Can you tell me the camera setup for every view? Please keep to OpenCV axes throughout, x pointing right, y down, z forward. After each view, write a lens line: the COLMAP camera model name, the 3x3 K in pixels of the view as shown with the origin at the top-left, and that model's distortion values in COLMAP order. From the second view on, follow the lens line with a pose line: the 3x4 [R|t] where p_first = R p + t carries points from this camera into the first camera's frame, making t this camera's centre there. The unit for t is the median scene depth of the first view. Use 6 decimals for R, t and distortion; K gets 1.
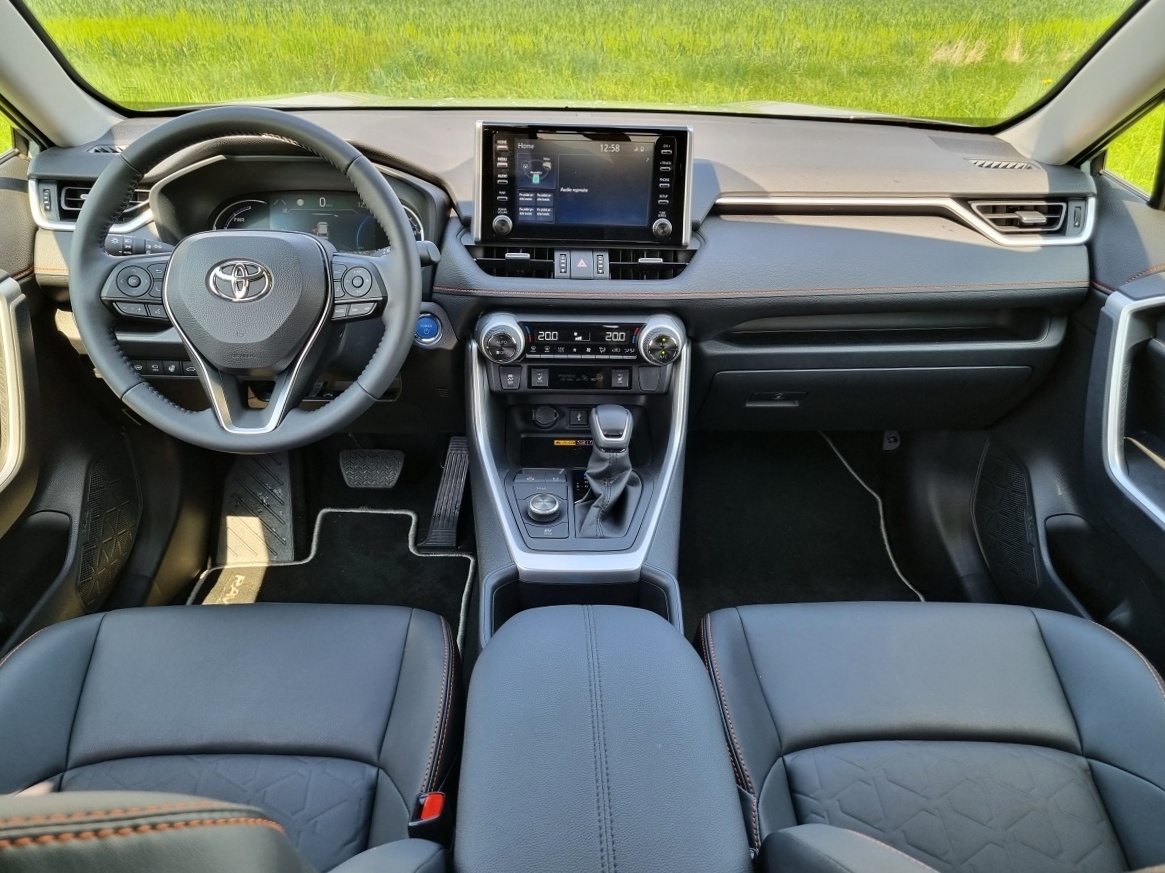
lens RADIAL K [[864.9, 0, 563.7], [0, 864.9, 437.3], [0, 0, 1]] dist [0.023407, 0.002945]
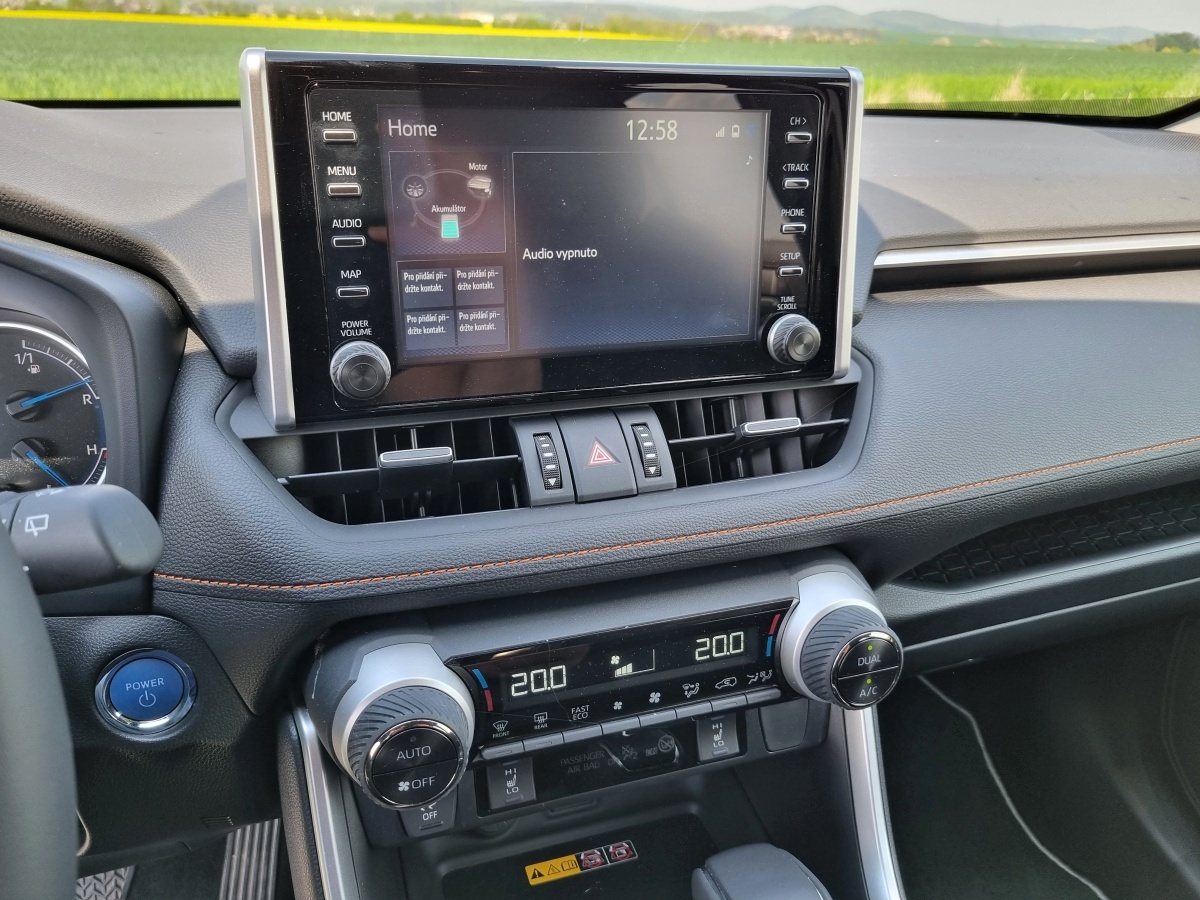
lens RADIAL K [[890.9, 0, 580.6], [0, 890.9, 450.8], [0, 0, 1]] dist [0.023407, 0.002945]
pose [[0.955209, -0.118137, 0.271328, -0.086031], [0.136777, 0.989299, -0.050779, -0.185646], [-0.262426, 0.085616, 0.961146, 0.653216]]
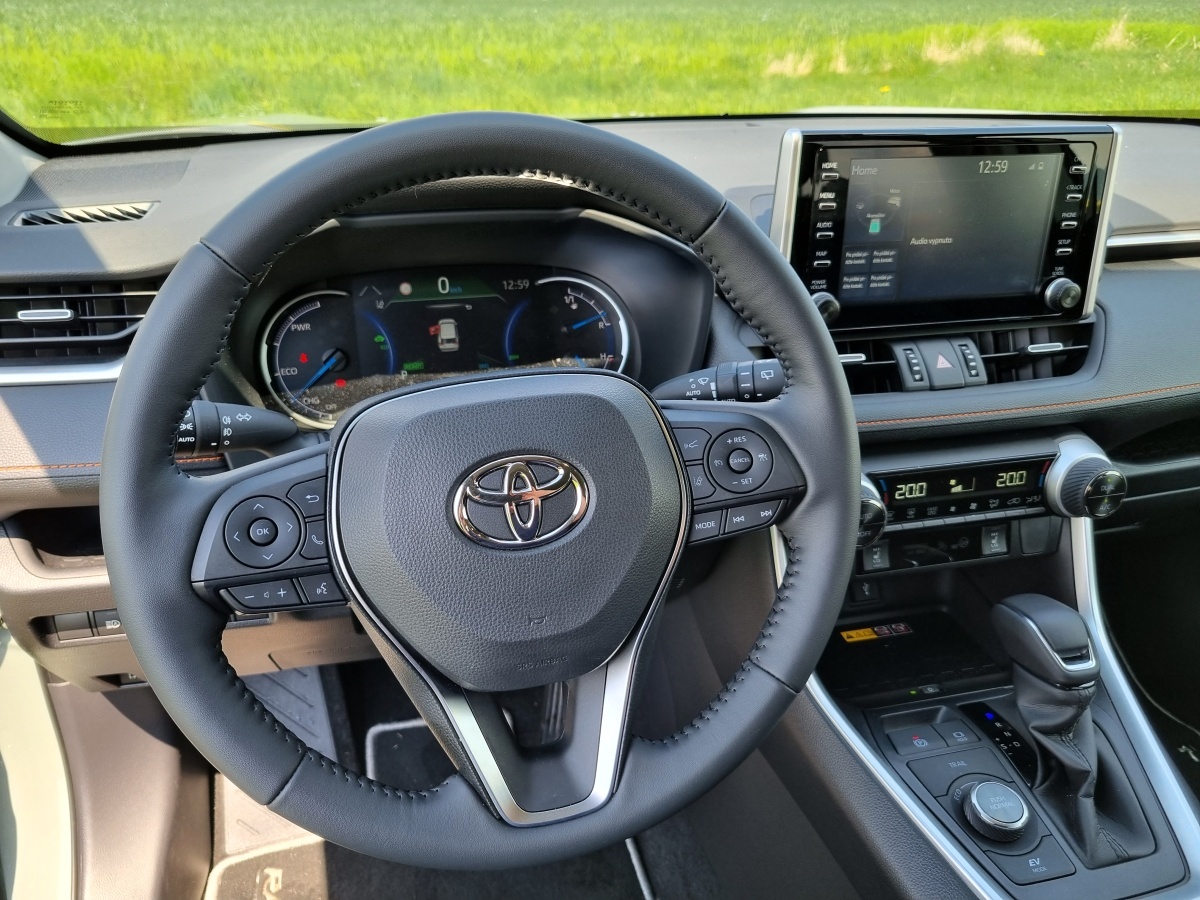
lens RADIAL K [[885.5, 0, 569.2], [0, 885.5, 451.5], [0, 0, 1]] dist [0.015373, -0.004771]
pose [[0.976214, -0.104937, 0.189720, -0.353674], [0.107786, 0.994163, -0.004731, -0.165377], [-0.188116, 0.025068, 0.981827, 0.453737]]
